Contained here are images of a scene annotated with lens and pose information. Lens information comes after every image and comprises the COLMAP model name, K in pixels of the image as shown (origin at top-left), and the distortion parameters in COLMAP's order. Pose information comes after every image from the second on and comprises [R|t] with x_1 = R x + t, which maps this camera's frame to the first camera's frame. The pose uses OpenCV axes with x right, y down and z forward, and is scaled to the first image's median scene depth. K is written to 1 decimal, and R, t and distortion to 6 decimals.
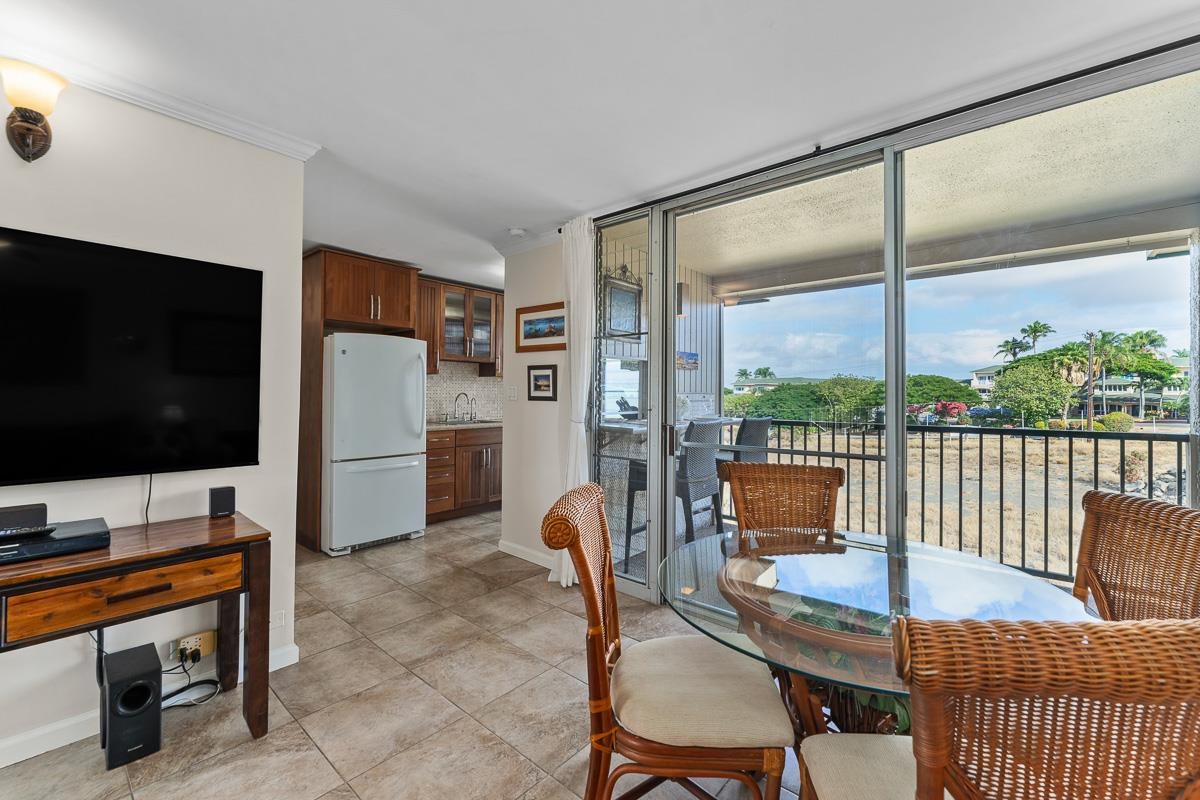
lens RADIAL K [[494.2, 0, 599.0], [0, 494.2, 388.0], [0, 0, 1]] dist [0.001877, -0.000008]
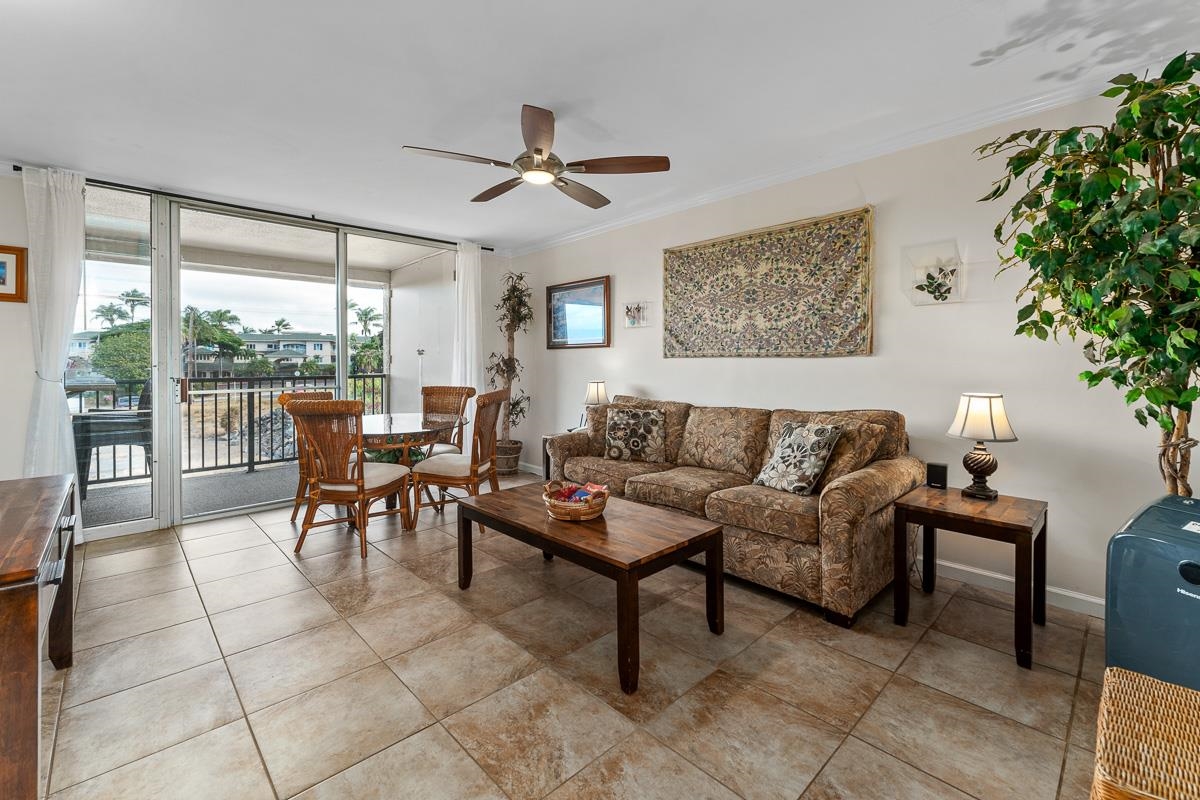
lens RADIAL K [[508.5, 0, 576.0], [0, 508.5, 365.7], [0, 0, 1]] dist [-0.000480, -0.000095]
pose [[0.115270, -0.010610, 0.993278, -0.768072], [-0.006834, 0.999911, 0.011474, 0.018005], [-0.993311, -0.008111, 0.115187, -0.095843]]
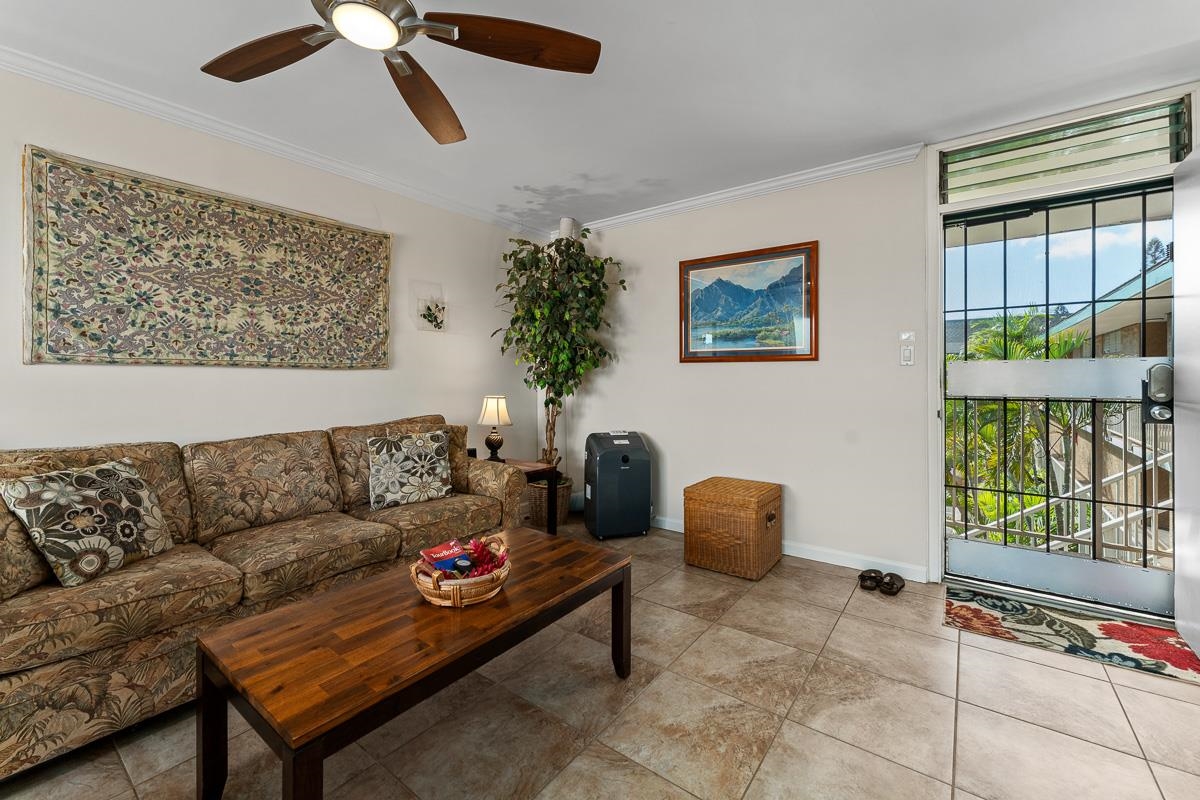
lens RADIAL K [[489.3, 0, 600.8], [0, 489.3, 378.3], [0, 0, 1]] dist [0.000153, -0.000007]
pose [[-0.997317, -0.005855, -0.072968, -0.241483], [-0.005260, 0.999951, -0.008336, 0.028931], [0.073013, -0.007929, -0.997299, 0.396285]]
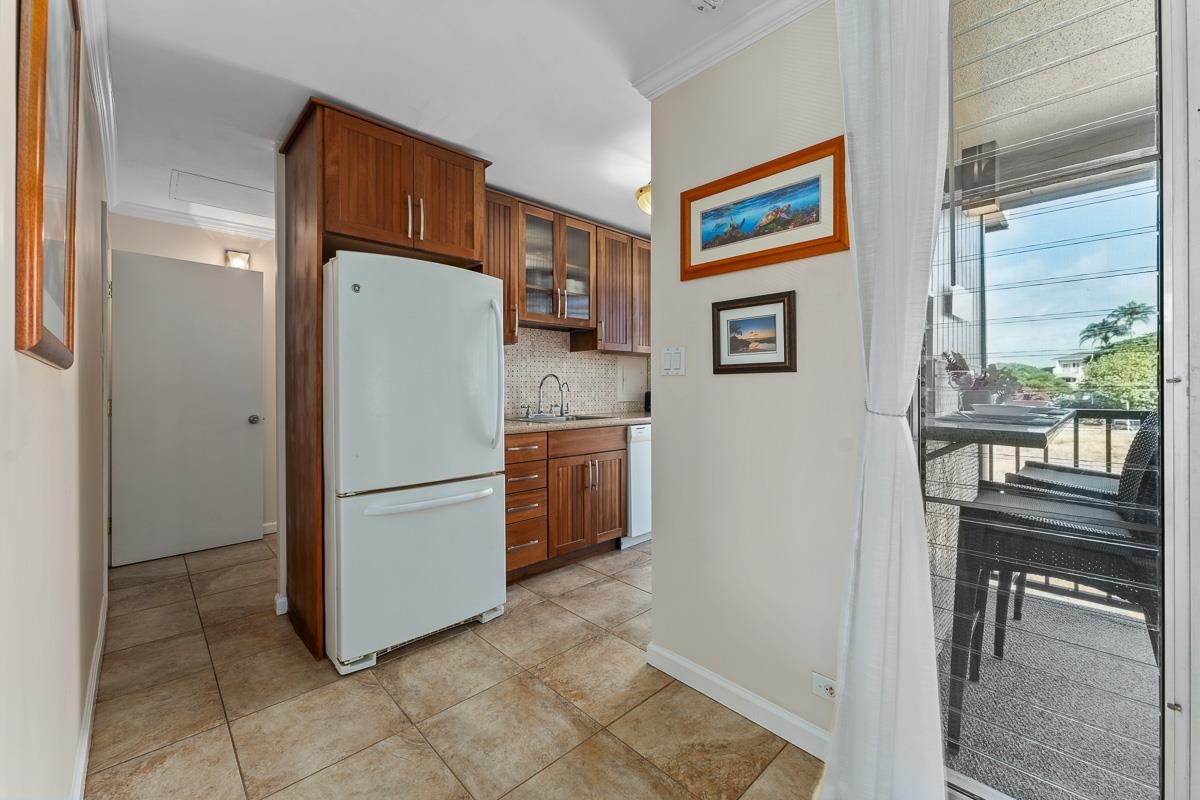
lens RADIAL K [[483.3, 0, 600.6], [0, 483.3, 388.1], [0, 0, 1]] dist [0.000061, 0.000071]
pose [[0.995485, -0.013447, -0.093960, -0.205239], [0.014320, 0.999860, 0.008622, 0.032575], [0.093831, -0.009929, 0.995539, 0.500002]]
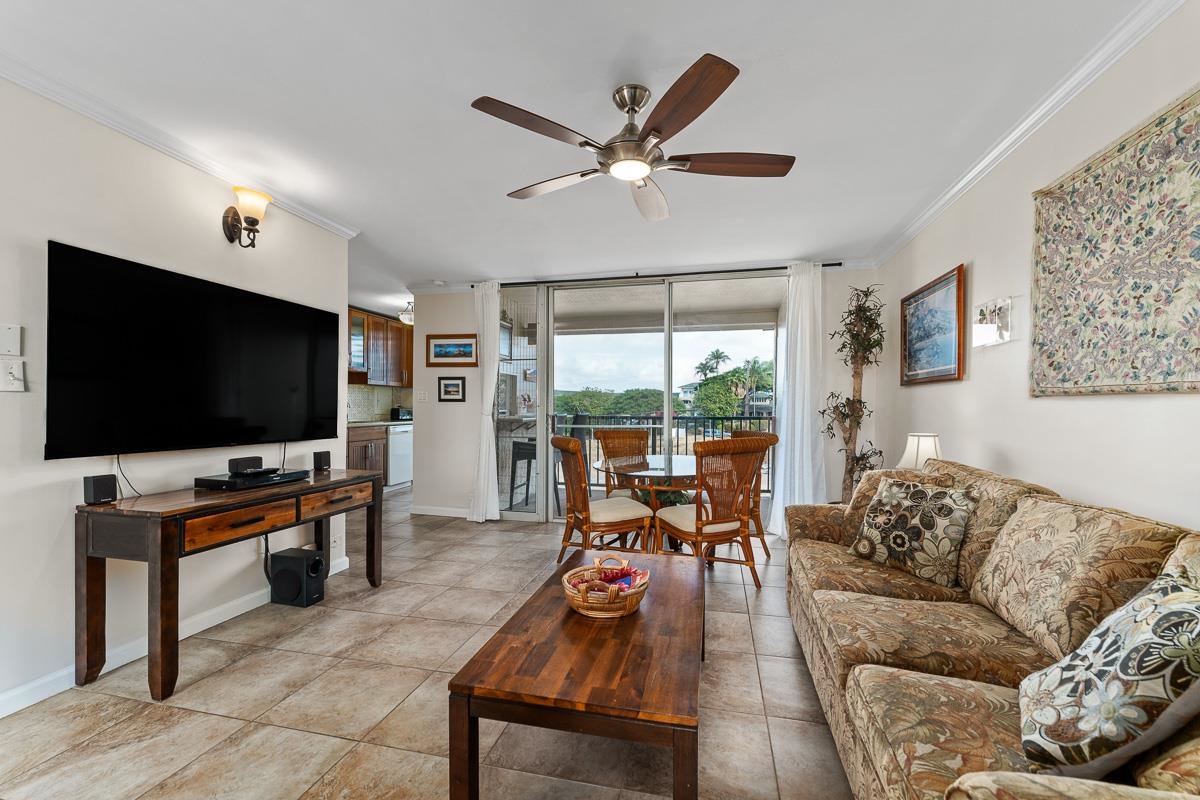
lens RADIAL K [[484.2, 0, 601.1], [0, 484.2, 412.0], [0, 0, 1]] dist [0.003243, 0.000128]
pose [[0.883925, -0.008879, 0.467545, -0.367737], [-0.003208, 0.999681, 0.025051, 0.017441], [-0.467618, -0.023643, 0.883614, -0.412666]]
